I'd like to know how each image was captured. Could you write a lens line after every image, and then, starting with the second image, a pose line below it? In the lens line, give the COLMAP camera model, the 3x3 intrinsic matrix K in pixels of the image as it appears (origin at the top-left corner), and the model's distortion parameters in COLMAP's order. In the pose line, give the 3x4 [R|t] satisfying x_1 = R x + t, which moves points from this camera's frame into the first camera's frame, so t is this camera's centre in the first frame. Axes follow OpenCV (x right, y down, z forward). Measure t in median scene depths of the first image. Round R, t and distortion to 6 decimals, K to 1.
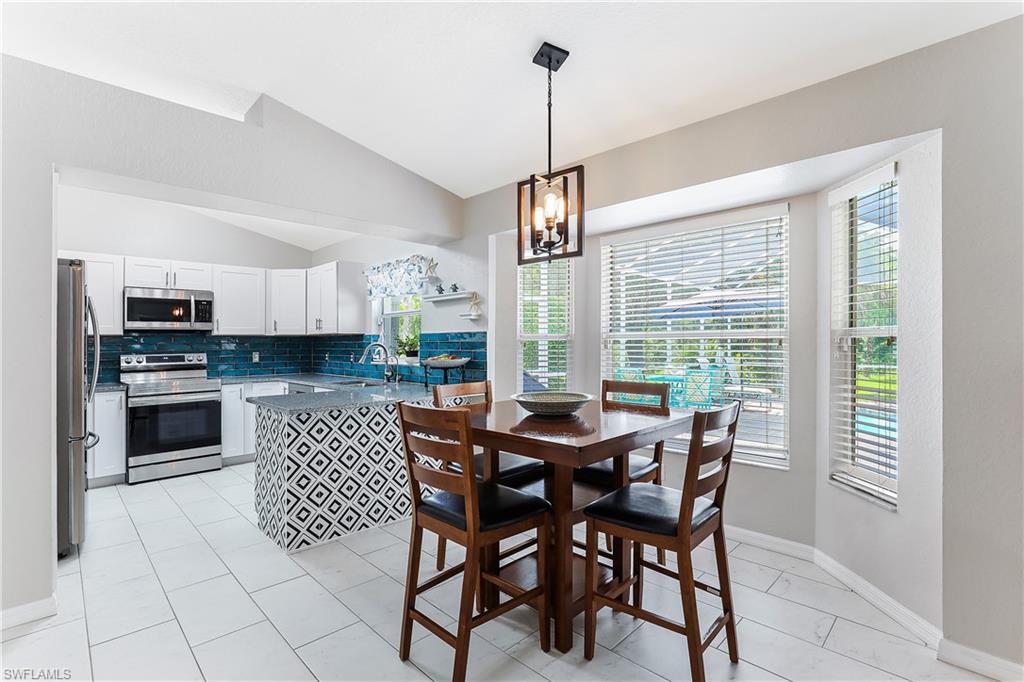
lens RADIAL K [[470.5, 0, 513.2], [0, 470.5, 344.3], [0, 0, 1]] dist [-0.034812, 0.001892]
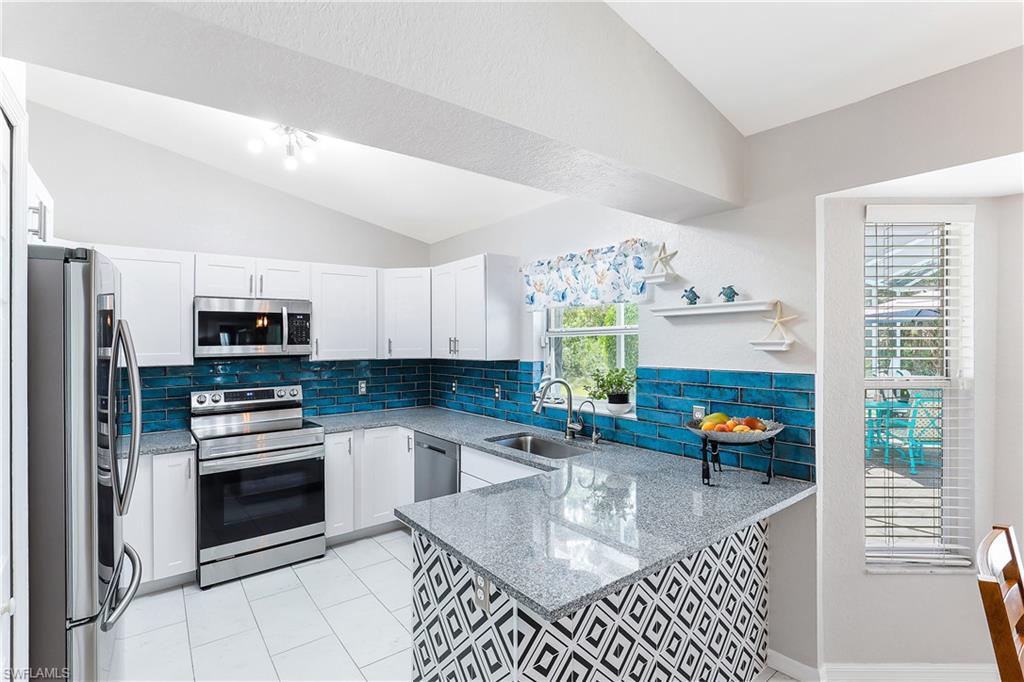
lens RADIAL K [[470.5, 0, 510.9], [0, 470.5, 340.3], [0, 0, 1]] dist [-0.034812, 0.001892]
pose [[0.991800, -0.002986, -0.127762, -0.262629], [0.002192, 0.999977, -0.006356, -0.050280], [0.127778, 0.006024, 0.991784, 0.340170]]
